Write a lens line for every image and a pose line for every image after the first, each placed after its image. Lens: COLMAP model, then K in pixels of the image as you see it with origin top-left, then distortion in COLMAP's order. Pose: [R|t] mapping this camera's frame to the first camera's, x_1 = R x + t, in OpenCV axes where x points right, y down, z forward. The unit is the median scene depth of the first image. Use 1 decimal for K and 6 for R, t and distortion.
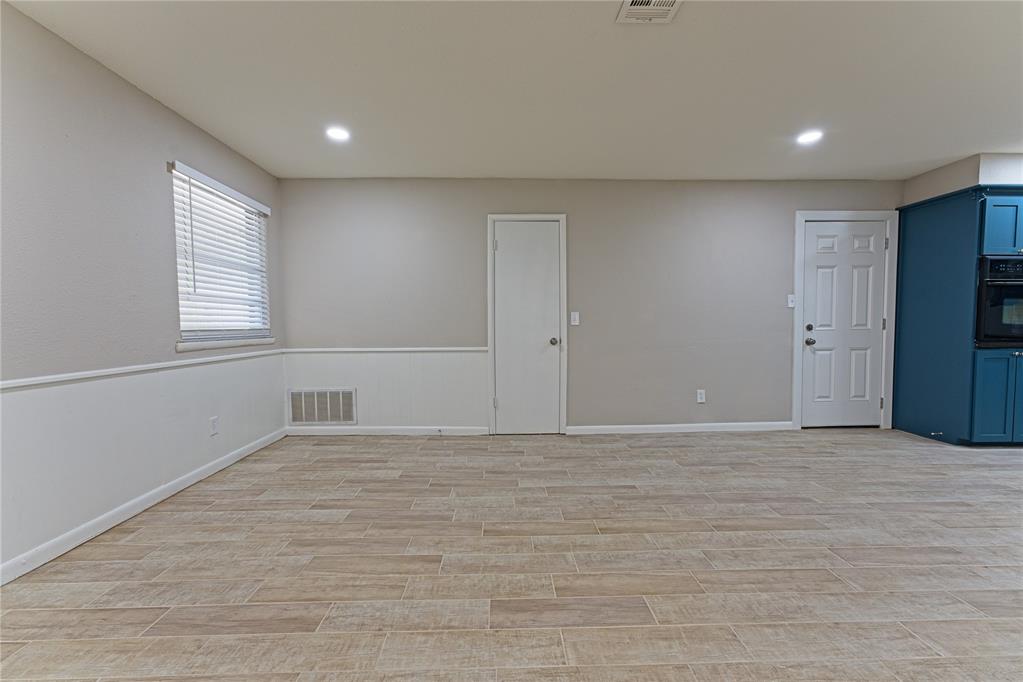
lens RADIAL K [[414.4, 0, 515.2], [0, 414.4, 342.9], [0, 0, 1]] dist [-0.012049, 0.000985]
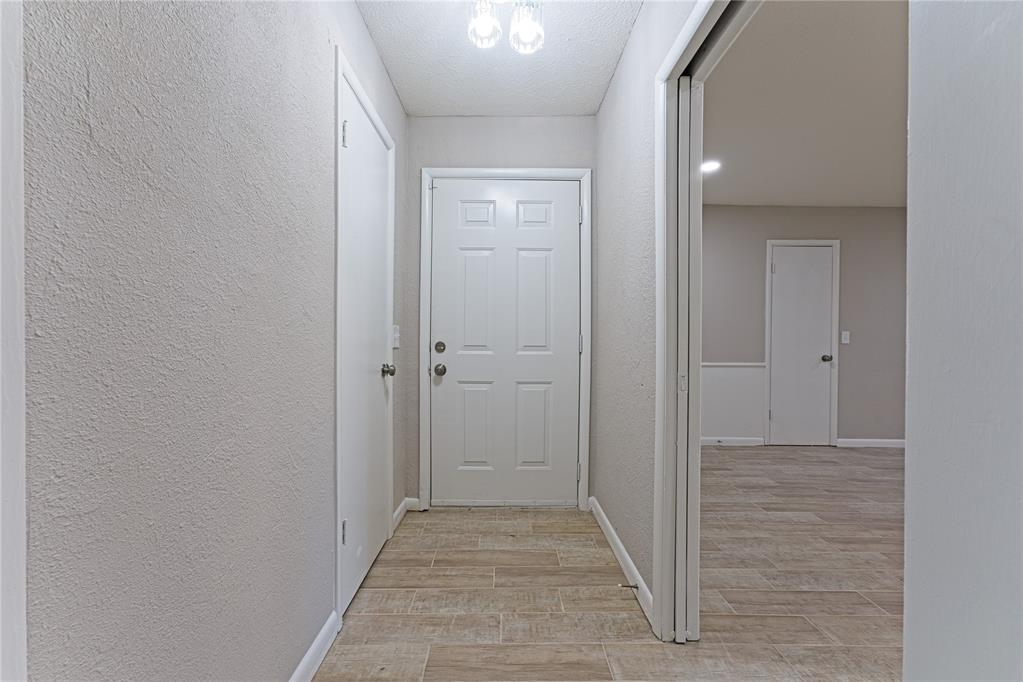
lens RADIAL K [[414.4, 0, 510.5], [0, 414.4, 342.4], [0, 0, 1]] dist [-0.012049, 0.000985]
pose [[0.999301, 0.011818, -0.035468, -0.686648], [-0.012618, 0.999669, -0.022416, -0.010763], [0.035192, 0.022848, 0.999119, -0.086465]]
